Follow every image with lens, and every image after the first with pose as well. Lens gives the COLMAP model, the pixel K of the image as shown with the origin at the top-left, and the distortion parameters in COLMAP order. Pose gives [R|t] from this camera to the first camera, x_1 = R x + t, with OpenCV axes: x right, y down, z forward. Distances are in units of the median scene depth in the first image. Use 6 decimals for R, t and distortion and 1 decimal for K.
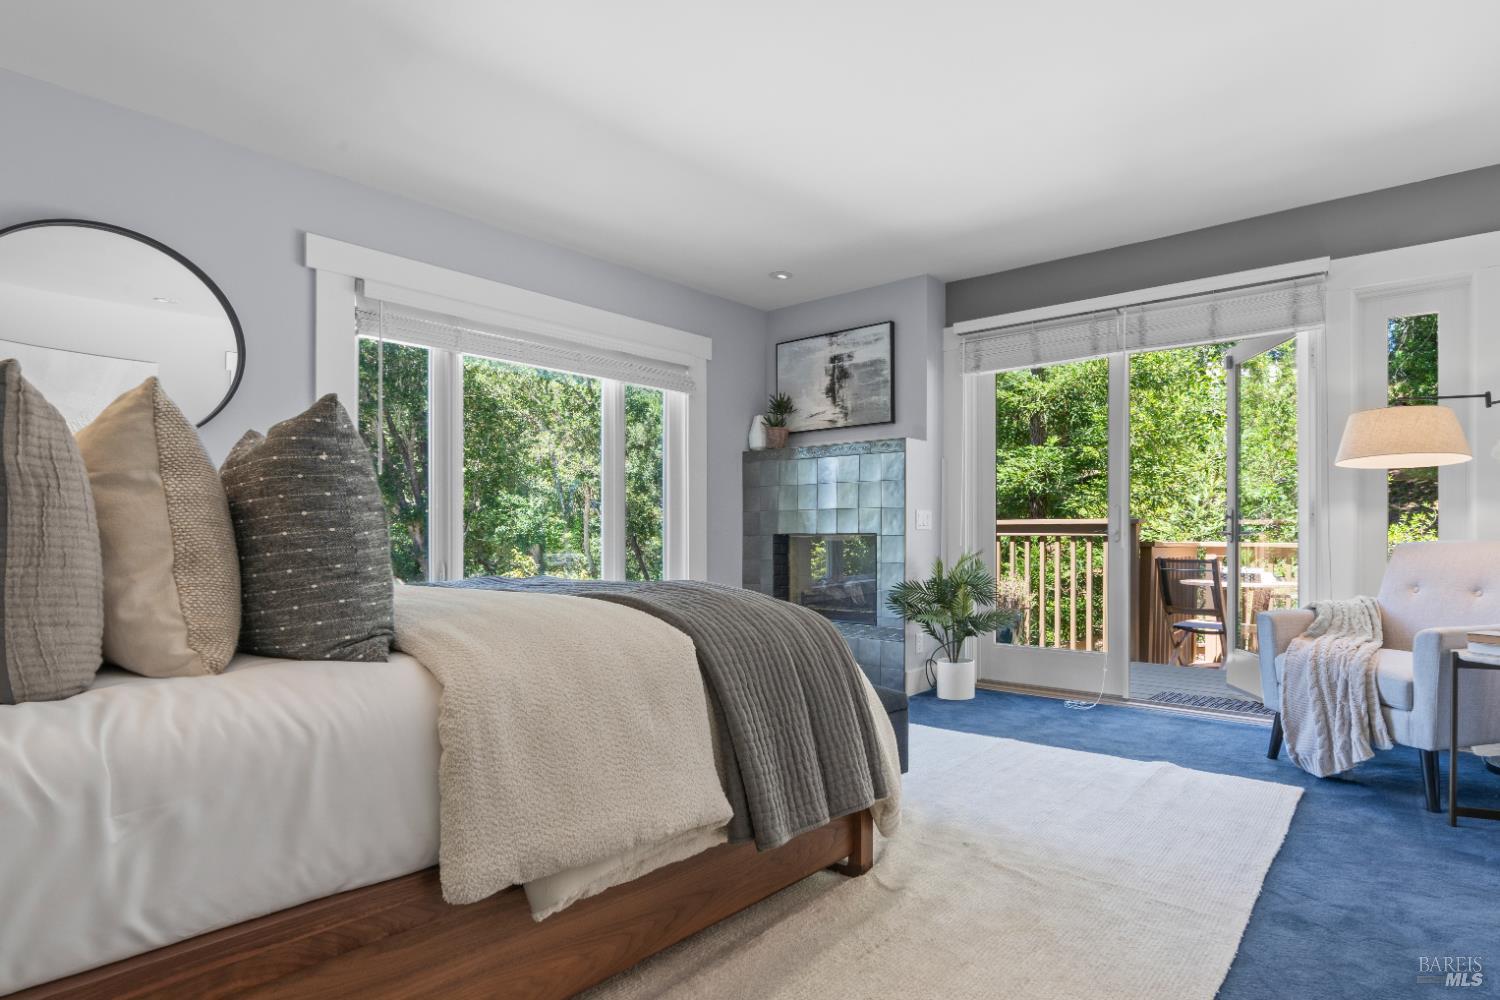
lens RADIAL K [[842.3, 0, 750.9], [0, 842.3, 533.6], [0, 0, 1]] dist [0.003210, -0.000609]
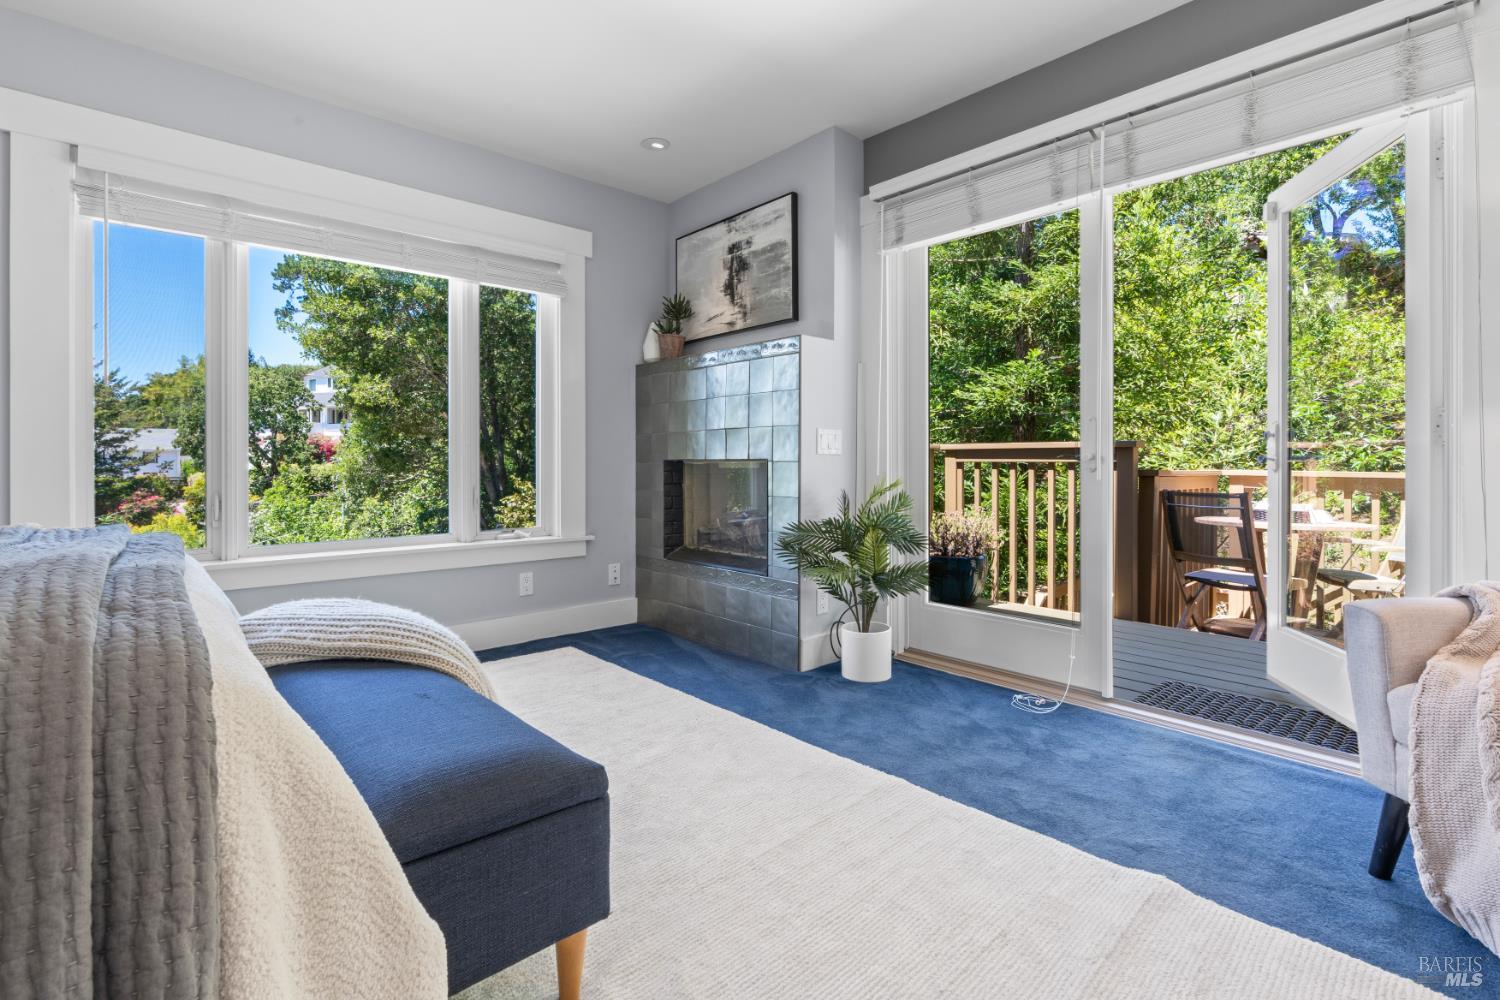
lens RADIAL K [[690.7, 0, 692.3], [0, 690.7, 460.9], [0, 0, 1]] dist [-0.000935, 0.001336]
pose [[0.987259, -0.000393, -0.159123, 0.176090], [0.000426, 1.000000, 0.000169, 0.001136], [0.159123, -0.000235, 0.987259, 0.341078]]
